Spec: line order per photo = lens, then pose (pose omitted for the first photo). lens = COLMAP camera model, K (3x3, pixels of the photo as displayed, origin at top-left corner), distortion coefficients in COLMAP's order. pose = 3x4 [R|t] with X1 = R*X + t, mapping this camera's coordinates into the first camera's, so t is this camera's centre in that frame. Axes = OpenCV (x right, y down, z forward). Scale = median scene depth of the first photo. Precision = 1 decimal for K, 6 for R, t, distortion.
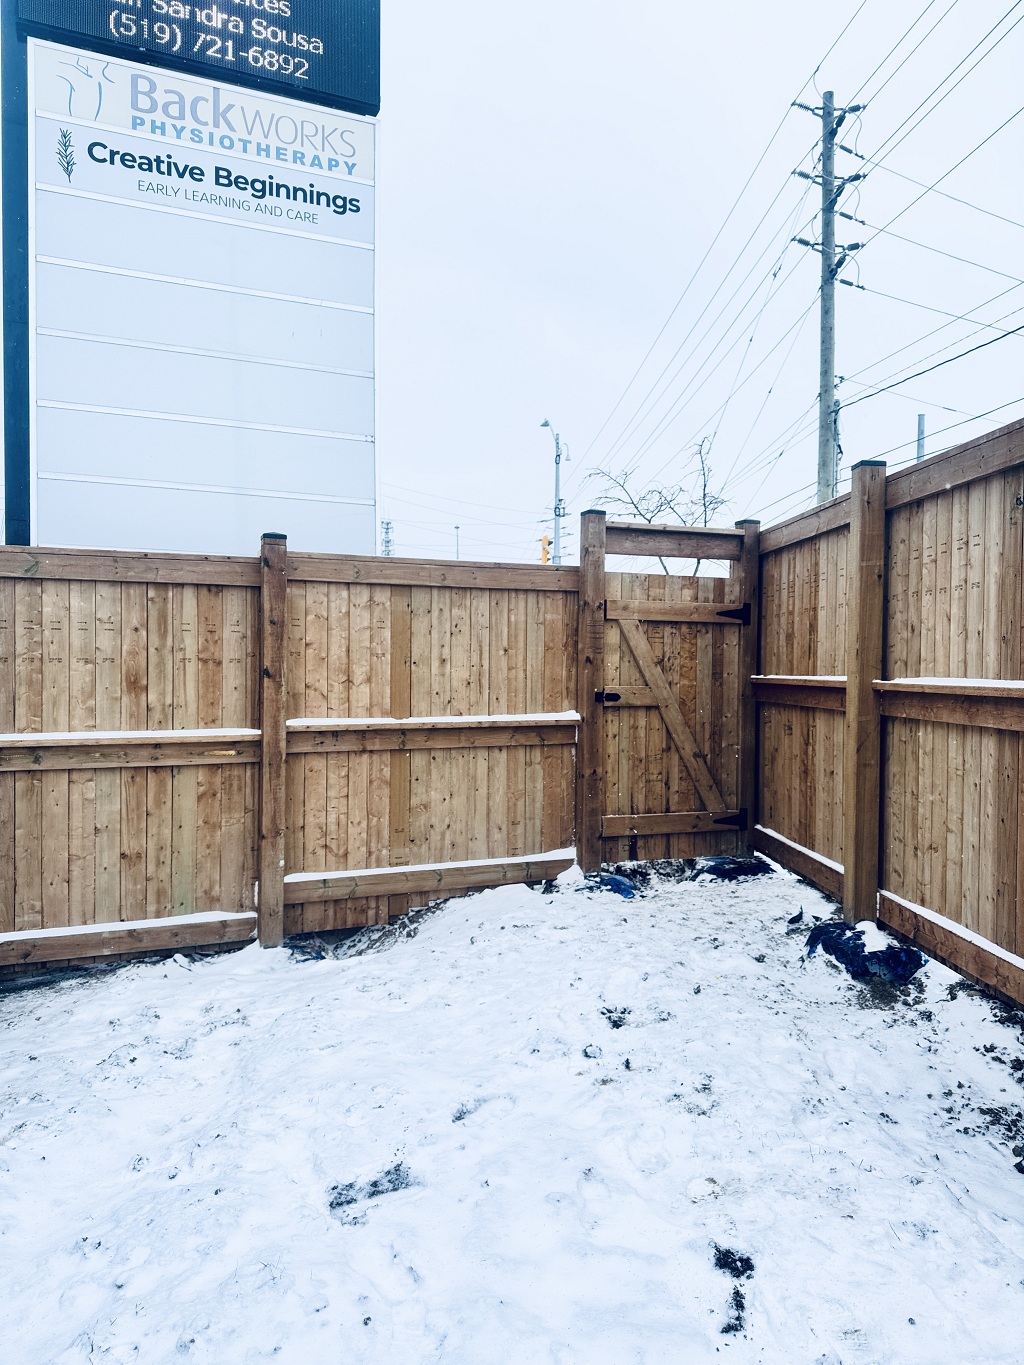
lens RADIAL K [[943.2, 0, 512.0], [0, 943.2, 682.5], [0, 0, 1]] dist [0.000542, -0.000149]
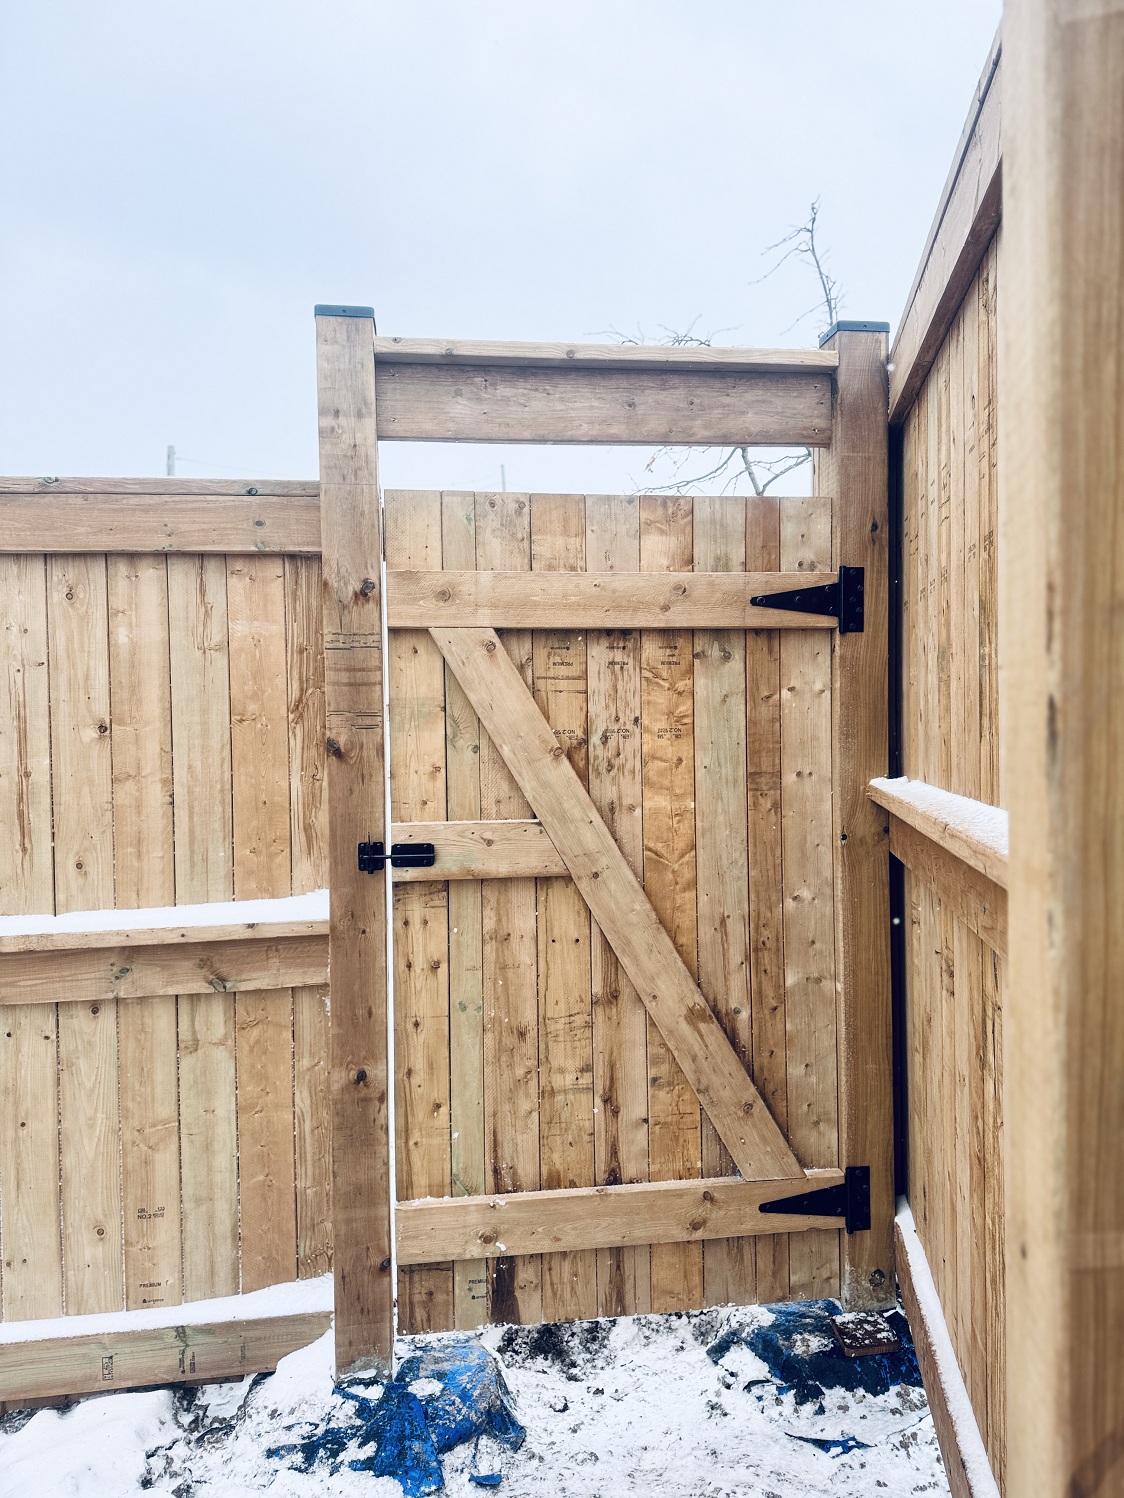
lens RADIAL K [[1122.0, 0, 562.0], [0, 1122.0, 749.0], [0, 0, 1]] dist [0.090397, -0.177586]
pose [[0.976255, -0.021155, -0.215591, 0.243349], [0.021792, 0.999762, 0.000576, -0.021744], [0.215527, -0.005261, 0.976484, 0.601256]]
